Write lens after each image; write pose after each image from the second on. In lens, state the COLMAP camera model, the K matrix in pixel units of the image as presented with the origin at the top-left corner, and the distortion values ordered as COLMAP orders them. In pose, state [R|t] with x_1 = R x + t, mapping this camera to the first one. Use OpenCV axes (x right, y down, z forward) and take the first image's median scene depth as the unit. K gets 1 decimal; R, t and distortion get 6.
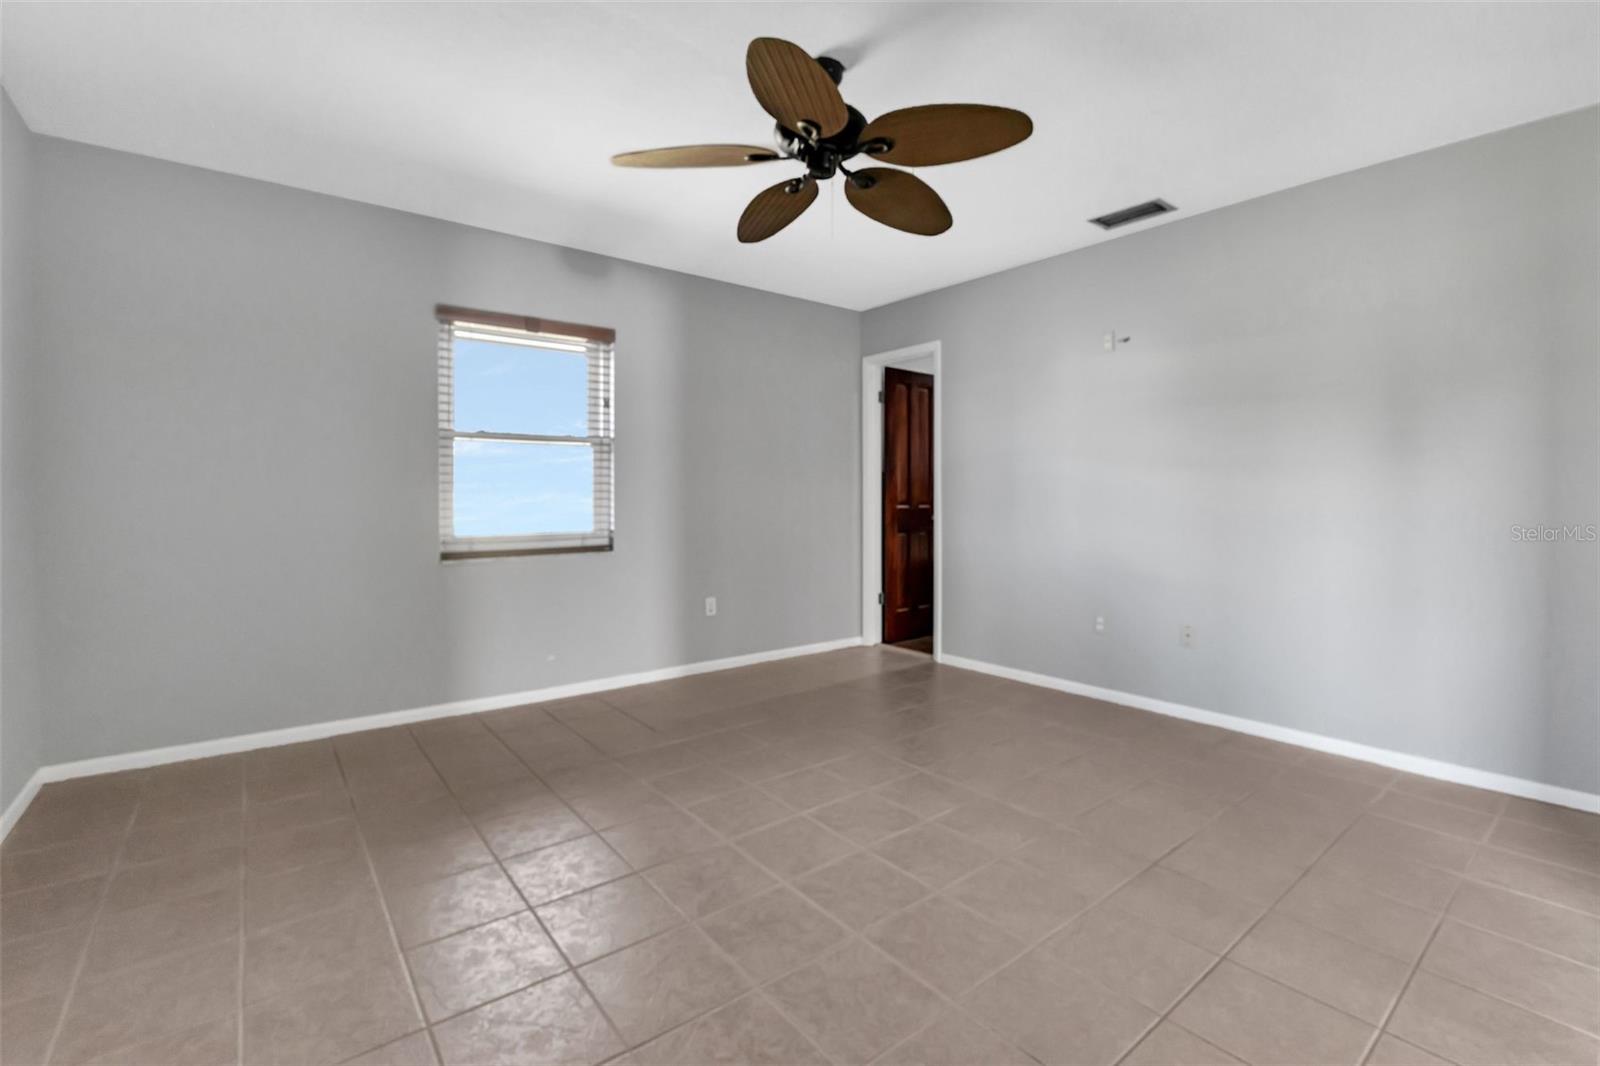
lens RADIAL K [[705.4, 0, 799.0], [0, 705.4, 505.4], [0, 0, 1]] dist [-0.025639, 0.000030]
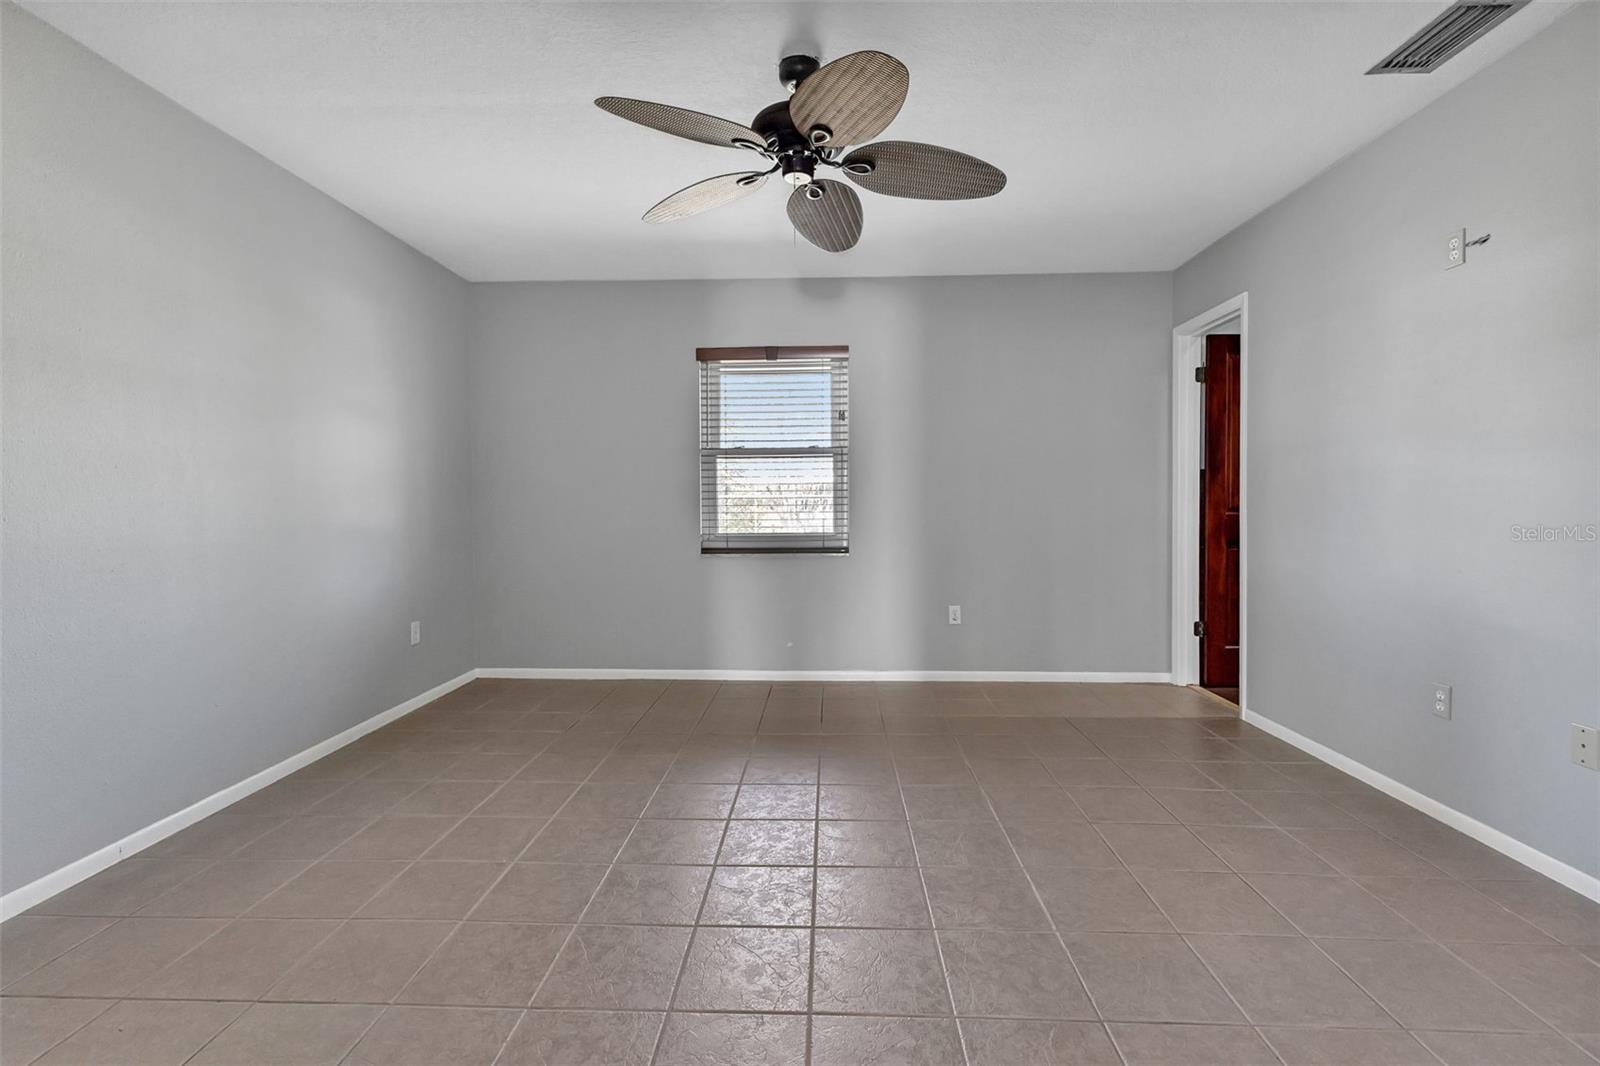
lens RADIAL K [[706.2, 0, 801.6], [0, 706.2, 524.1], [0, 0, 1]] dist [0.007941, -0.000200]
pose [[0.763826, 0.016706, -0.645206, 0.374014], [-0.003717, 0.999762, 0.021487, -0.002162], [0.645411, -0.014014, 0.763707, 0.131365]]
